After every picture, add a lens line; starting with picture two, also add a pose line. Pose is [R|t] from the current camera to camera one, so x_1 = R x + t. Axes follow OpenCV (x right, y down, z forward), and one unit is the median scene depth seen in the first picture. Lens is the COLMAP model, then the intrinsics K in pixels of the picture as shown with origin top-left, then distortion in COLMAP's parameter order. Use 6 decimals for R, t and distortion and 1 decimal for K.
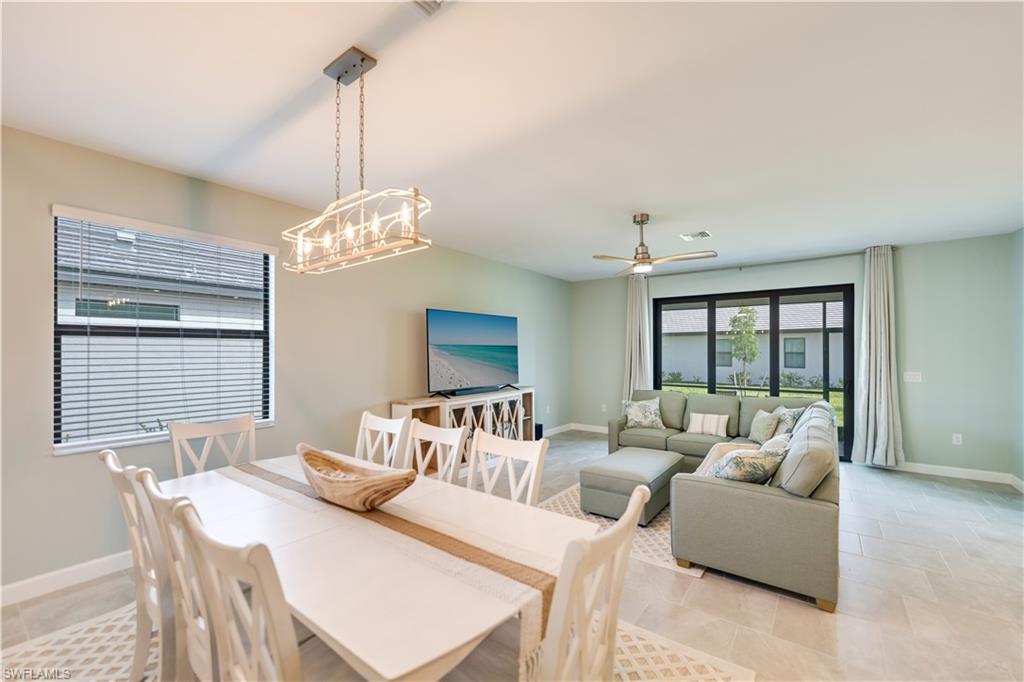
lens RADIAL K [[413.7, 0, 516.8], [0, 413.7, 349.1], [0, 0, 1]] dist [-0.001610, 0.000245]
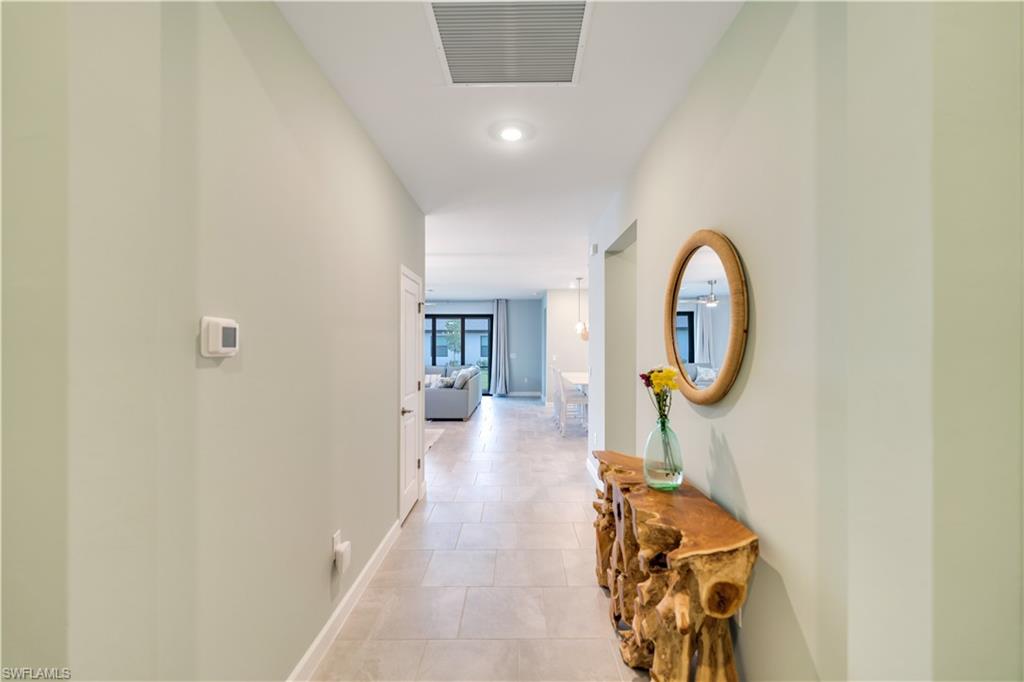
lens RADIAL K [[413.7, 0, 516.9], [0, 413.7, 343.8], [0, 0, 1]] dist [-0.001610, 0.000245]
pose [[0.801677, 0.001114, 0.597756, -0.427396], [-0.002440, 0.999996, 0.001409, -0.004249], [-0.597753, -0.002588, 0.801676, -0.892615]]
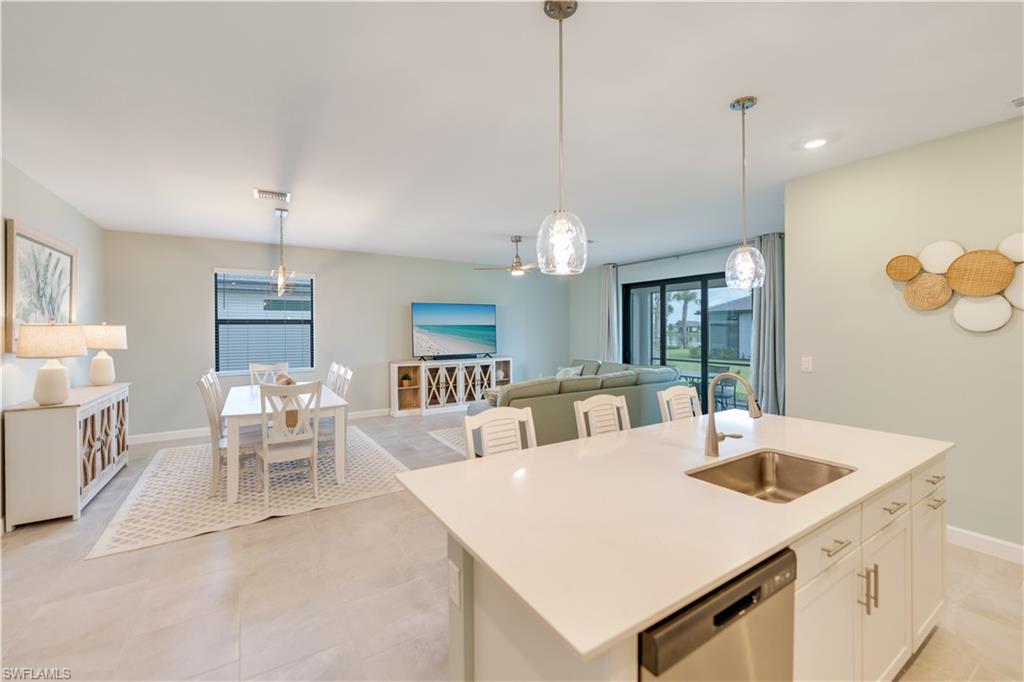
lens RADIAL K [[413.7, 0, 515.1], [0, 413.7, 334.6], [0, 0, 1]] dist [-0.001610, 0.000245]
pose [[0.938184, 0.000055, -0.346138, 0.614621], [0.006479, 0.999822, 0.017719, -0.002947], [0.346078, -0.018866, 0.938016, -0.287371]]
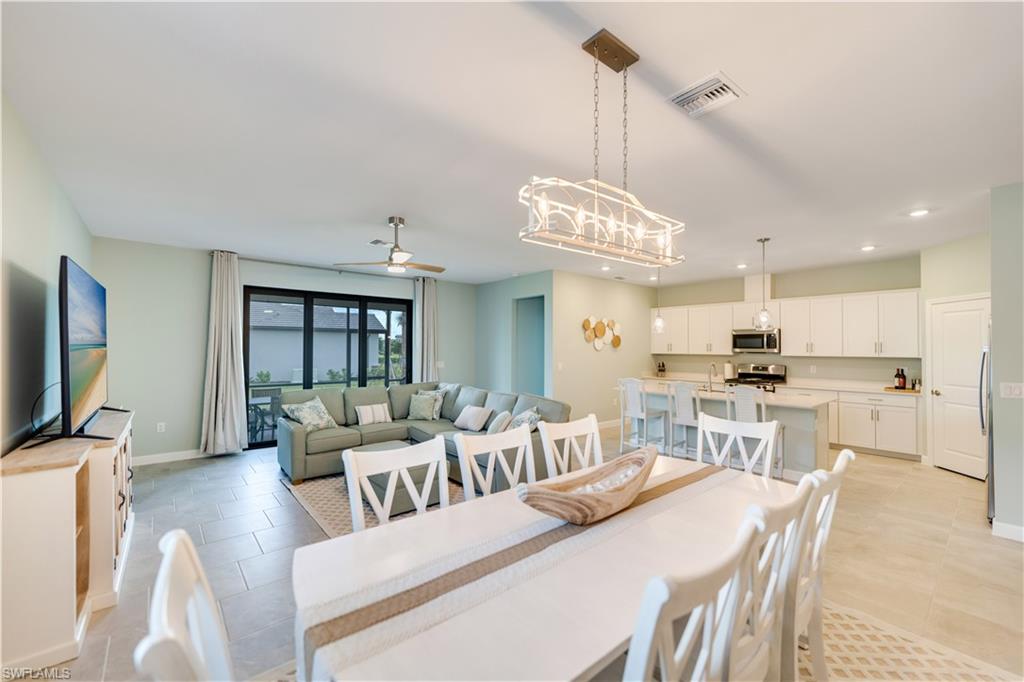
lens RADIAL K [[413.7, 0, 516.8], [0, 413.7, 347.1], [0, 0, 1]] dist [-0.001610, 0.000245]
pose [[0.228319, 0.003260, 0.973581, -0.496549], [-0.010295, 0.999947, -0.000934, -0.000621], [-0.973532, -0.009810, 0.228341, 0.355379]]
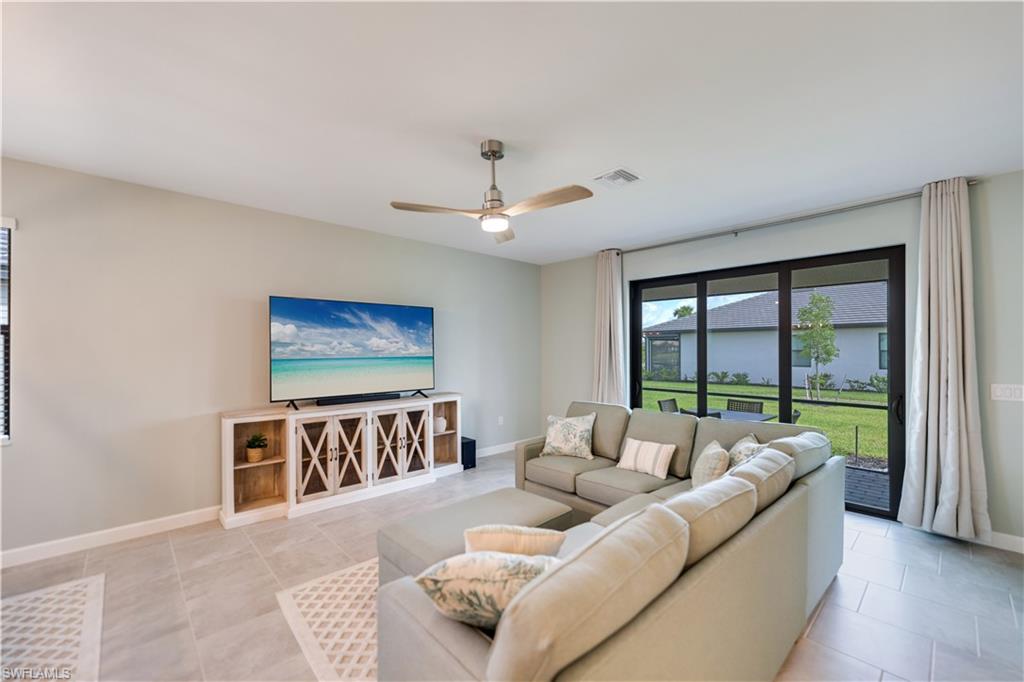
lens RADIAL K [[413.7, 0, 515.5], [0, 413.7, 345.7], [0, 0, 1]] dist [-0.001610, 0.000245]
pose [[0.984611, -0.002171, -0.174745, 0.347019], [0.001565, 0.999992, -0.003602, 0.000793], [0.174751, 0.003273, 0.984607, 0.273877]]
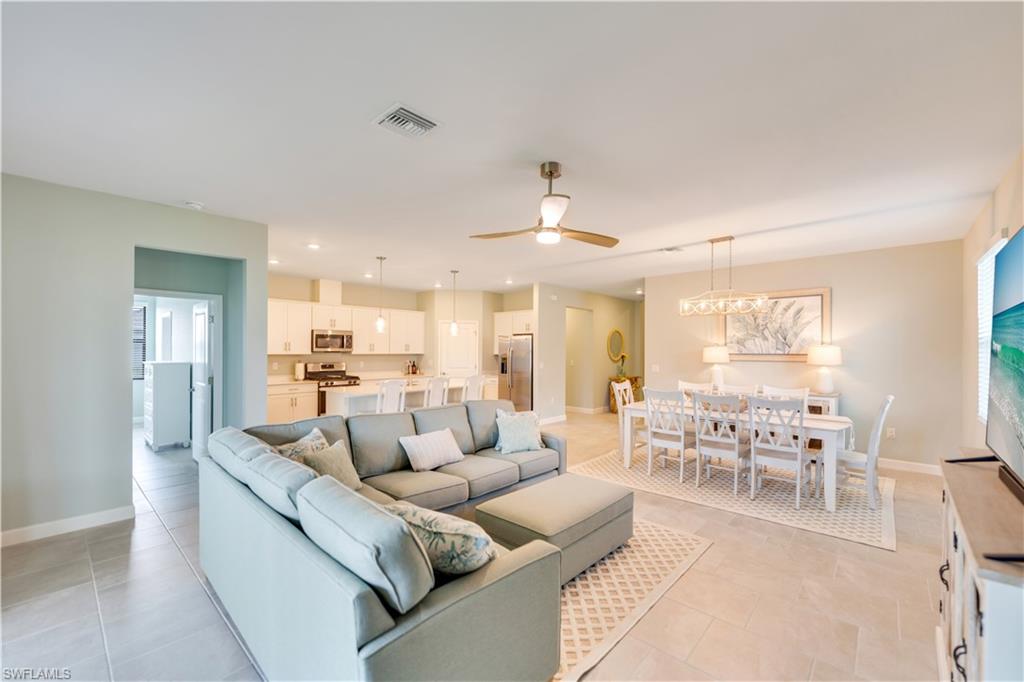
lens RADIAL K [[413.7, 0, 519.4], [0, 413.7, 349.6], [0, 0, 1]] dist [-0.001610, 0.000245]
pose [[-0.996413, -0.003619, 0.084542, 0.225850], [-0.004115, 0.999975, -0.005696, 0.005881], [-0.084520, -0.006024, -0.996404, 1.332720]]
